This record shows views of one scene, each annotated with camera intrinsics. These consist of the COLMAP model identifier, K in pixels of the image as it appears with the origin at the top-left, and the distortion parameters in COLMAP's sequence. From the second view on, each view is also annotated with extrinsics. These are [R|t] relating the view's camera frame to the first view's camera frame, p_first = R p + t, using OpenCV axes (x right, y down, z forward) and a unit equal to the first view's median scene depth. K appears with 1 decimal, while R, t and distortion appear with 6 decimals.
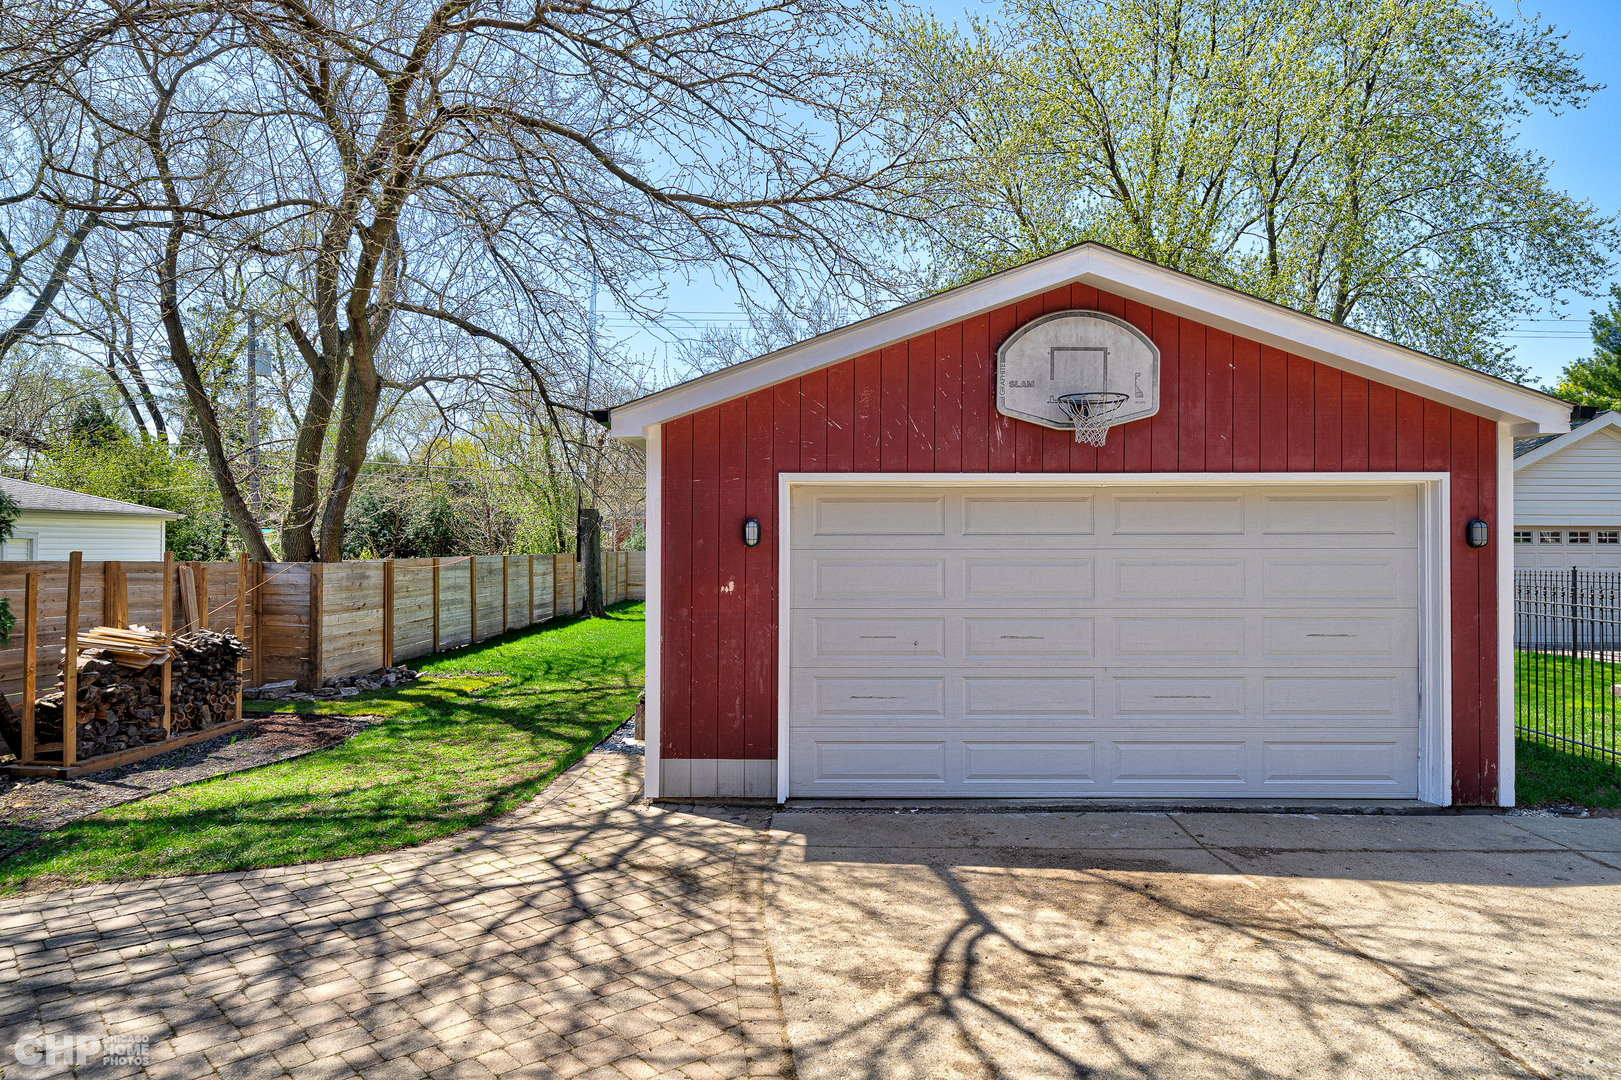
lens RADIAL K [[934.1, 0, 810.5], [0, 934.1, 540.0], [0, 0, 1]] dist [0.004751, 0.001965]
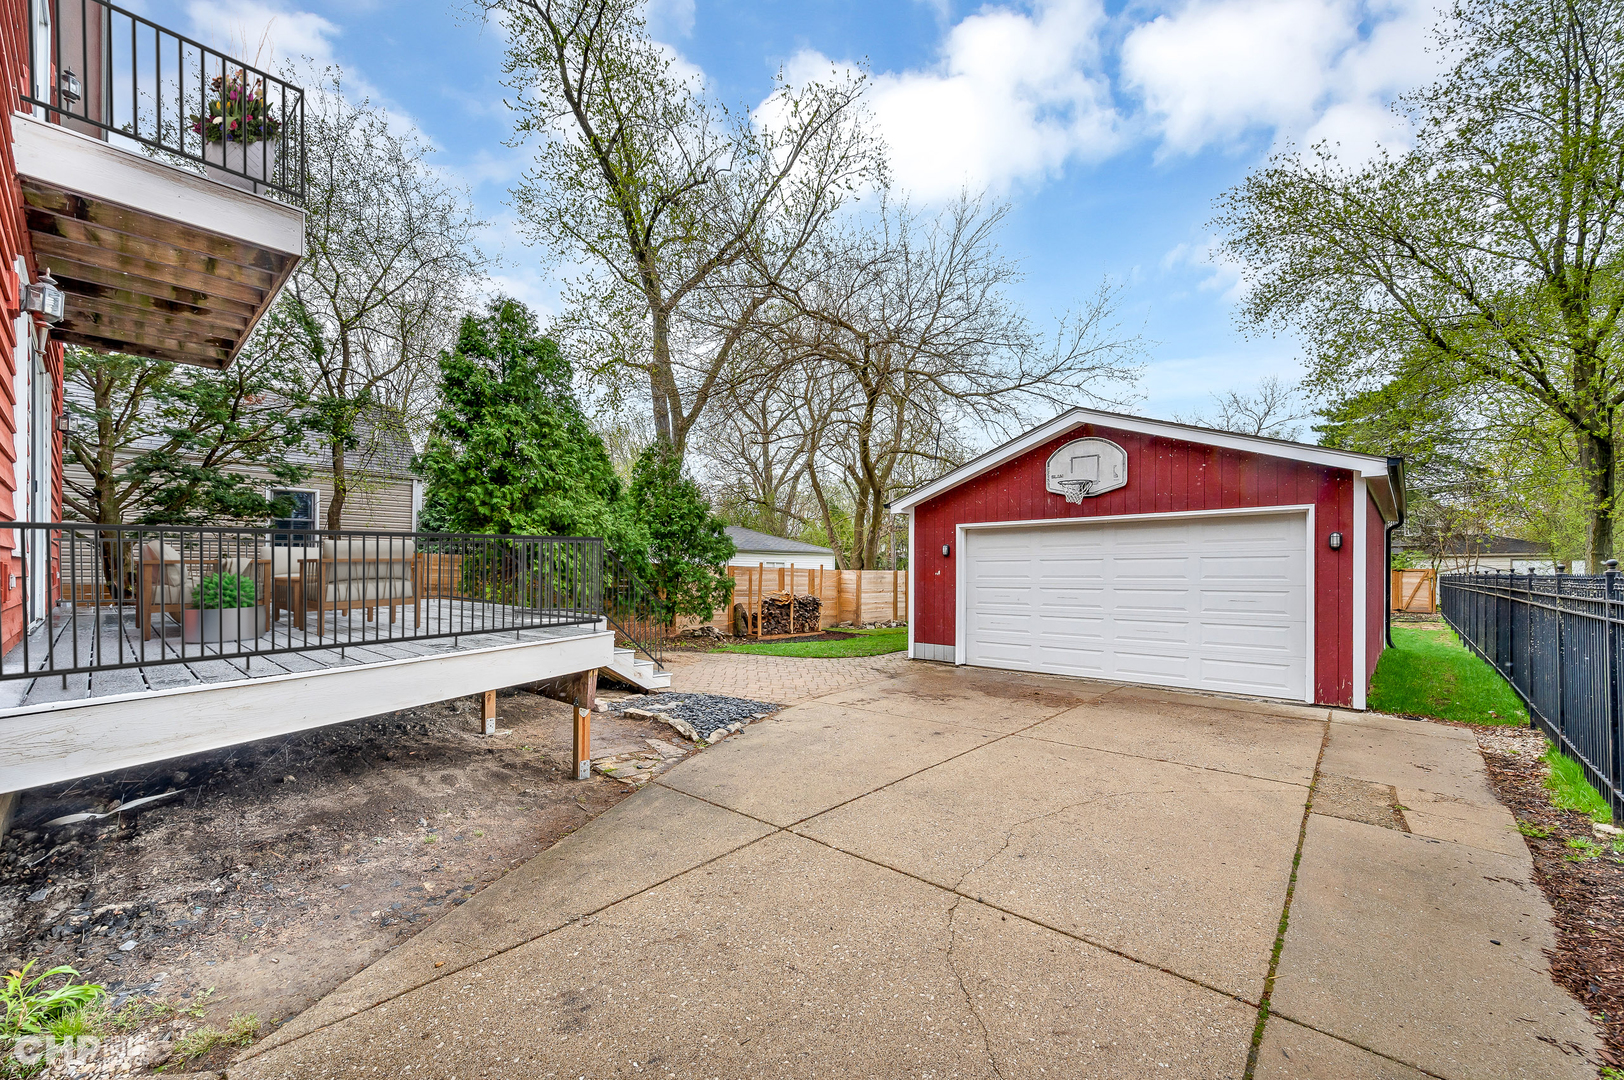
lens RADIAL K [[660.3, 0, 811.6], [0, 660.3, 574.3], [0, 0, 1]] dist [-0.000289, -0.000009]
pose [[0.744057, 0.003766, -0.668106, 0.620165], [0.001245, 0.999975, 0.007022, 0.032281], [0.668115, -0.006057, 0.744033, -0.363721]]
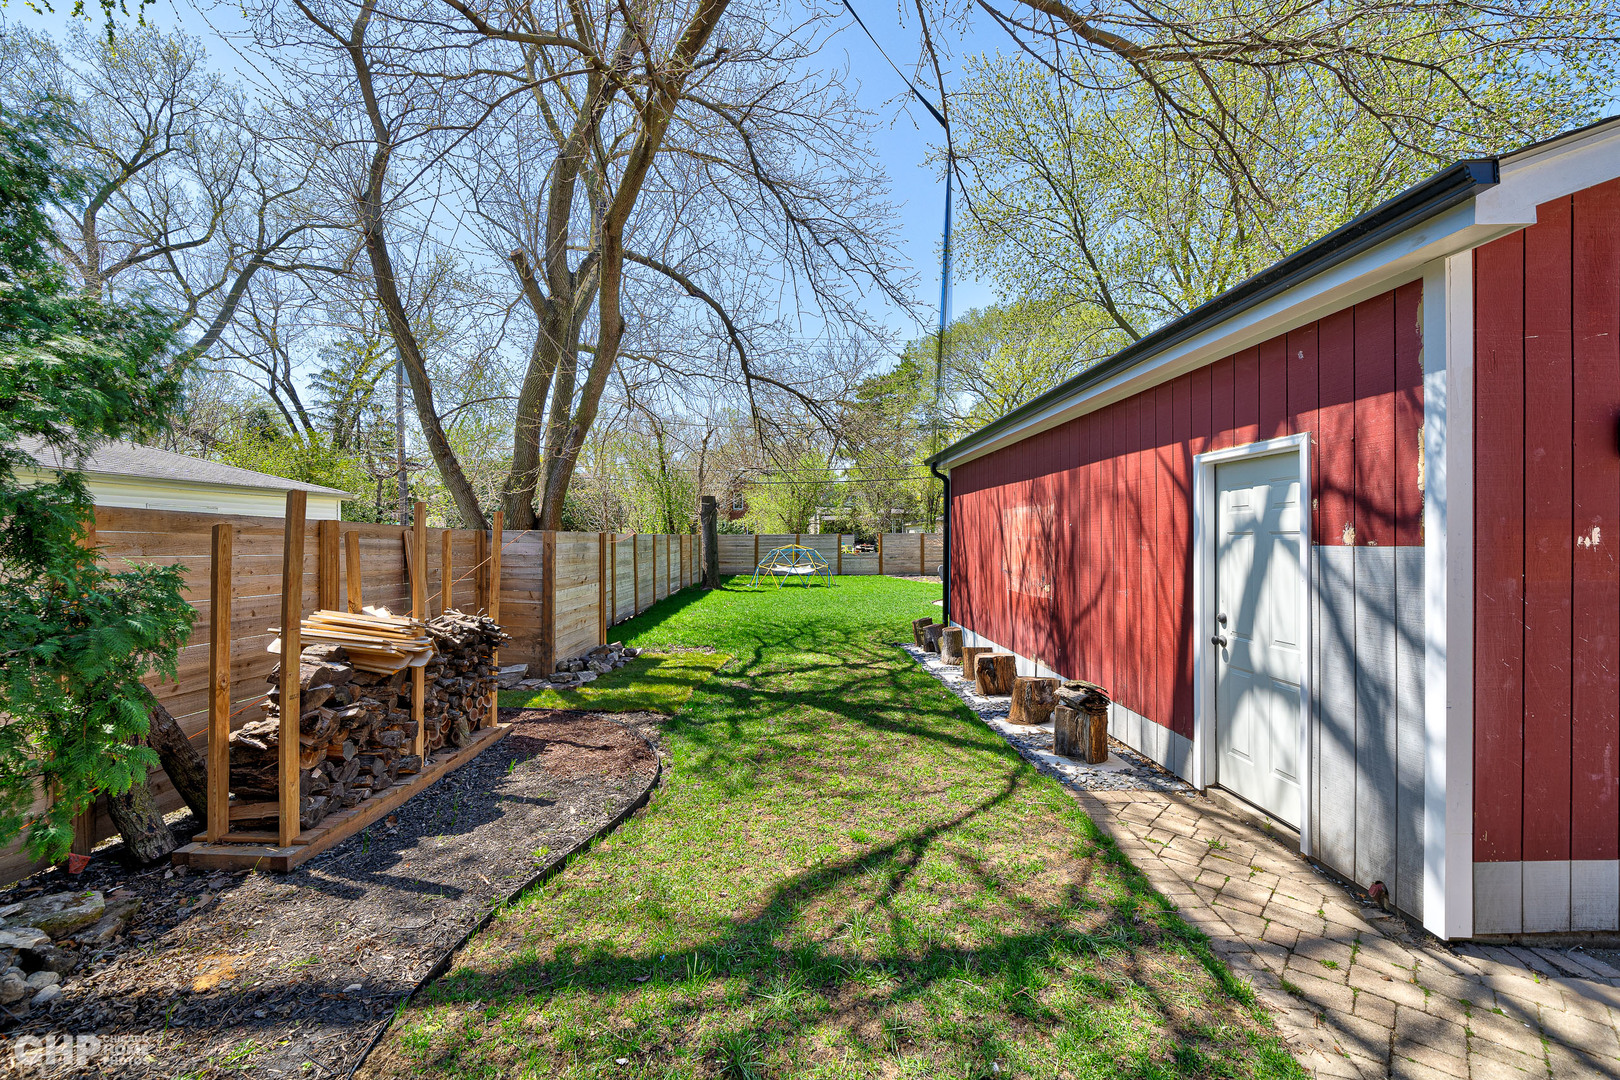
lens RADIAL K [[653.1, 0, 810.0], [0, 653.1, 540.0], [0, 0, 1]] dist [0.000425, 0.000239]
pose [[0.998593, -0.001644, 0.052997, -0.429741], [0.001130, 0.999952, 0.009714, 0.037049], [-0.053010, -0.009641, 0.998547, 0.507268]]
